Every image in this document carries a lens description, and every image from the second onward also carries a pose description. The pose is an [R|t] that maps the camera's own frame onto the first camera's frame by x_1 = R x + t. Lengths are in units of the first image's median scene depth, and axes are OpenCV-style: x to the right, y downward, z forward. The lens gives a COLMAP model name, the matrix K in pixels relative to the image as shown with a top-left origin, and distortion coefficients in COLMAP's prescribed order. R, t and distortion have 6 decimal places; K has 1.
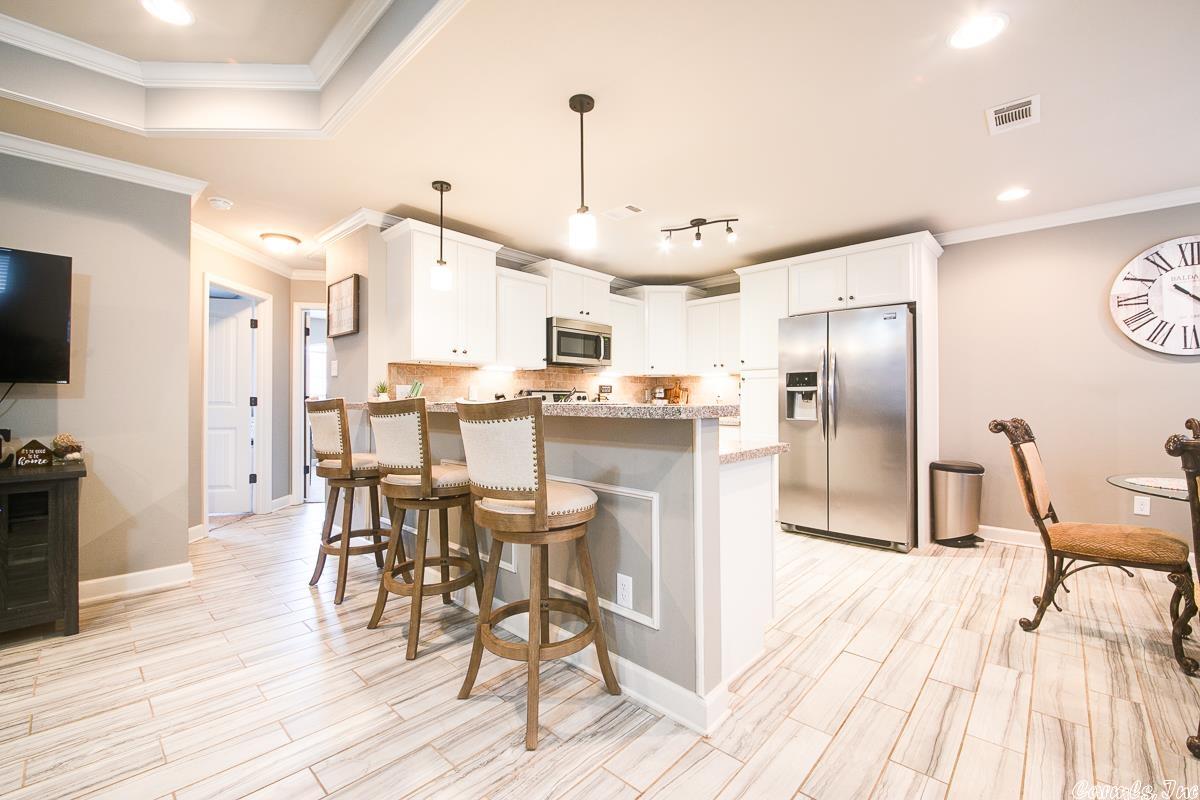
lens RADIAL K [[496.4, 0, 599.3], [0, 496.4, 392.8], [0, 0, 1]] dist [0.002137, -0.007908]
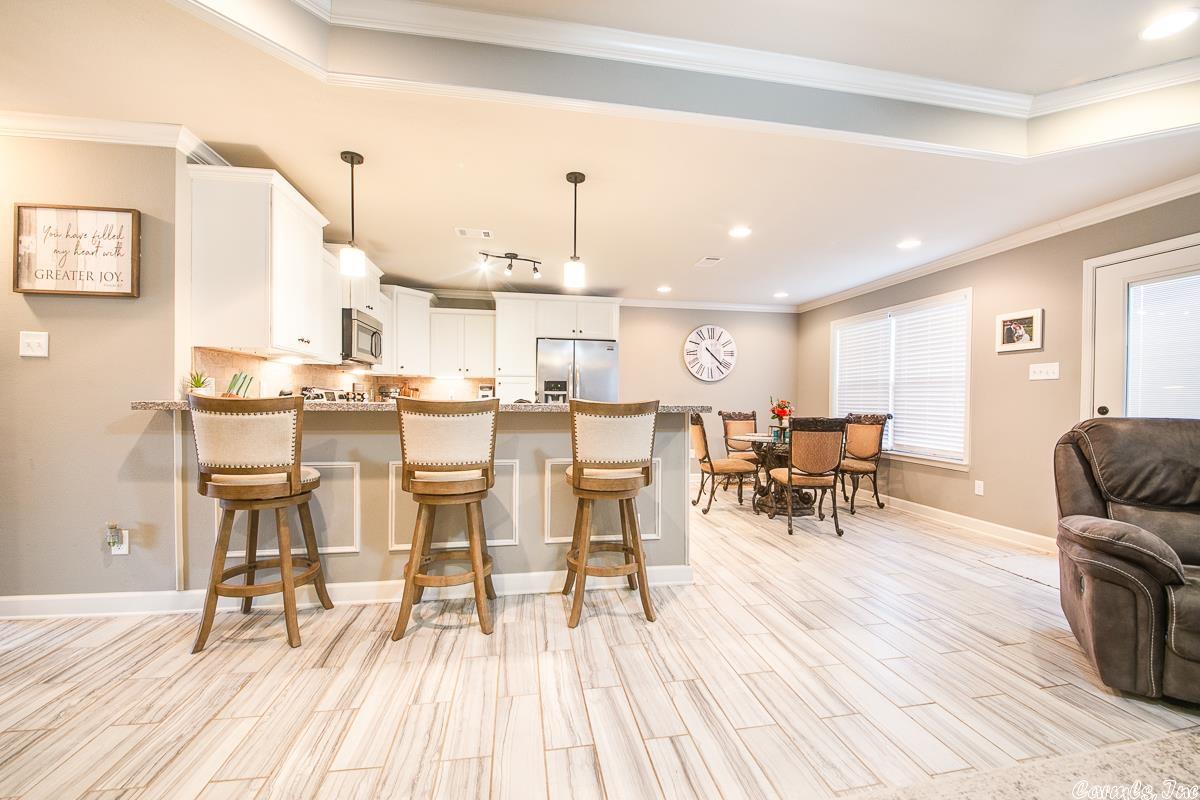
lens RADIAL K [[479.6, 0, 601.8], [0, 479.6, 408.0], [0, 0, 1]] dist [-0.007508, -0.005638]
pose [[0.603808, -0.005107, 0.797113, -0.850530], [-0.020793, 0.999538, 0.022154, 0.003310], [-0.796859, -0.029951, 0.603423, 0.133294]]
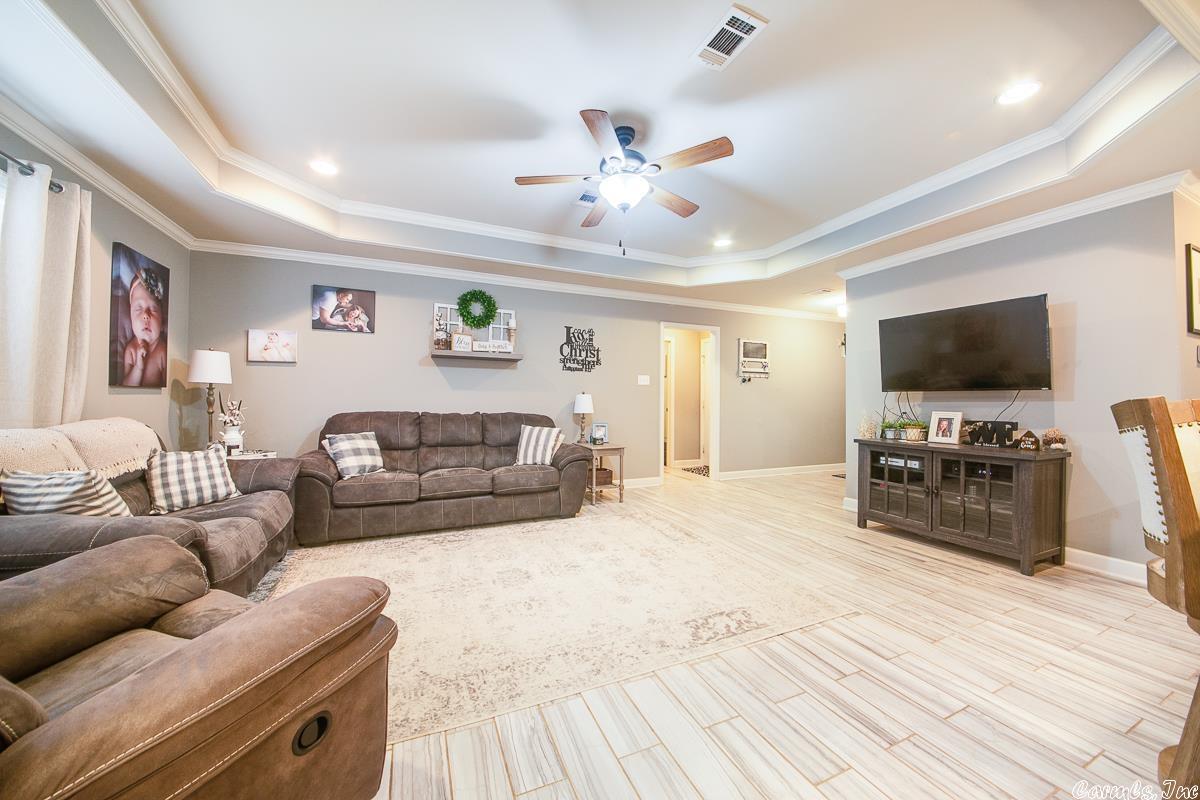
lens RADIAL K [[420.5, 0, 598.7], [0, 420.5, 389.5], [0, 0, 1]] dist [-0.004341, -0.005715]
pose [[-0.399971, -0.023757, -0.916220, 0.397849], [0.004937, 0.999594, -0.028074, 0.004489], [0.916514, -0.015752, -0.399691, 0.324514]]
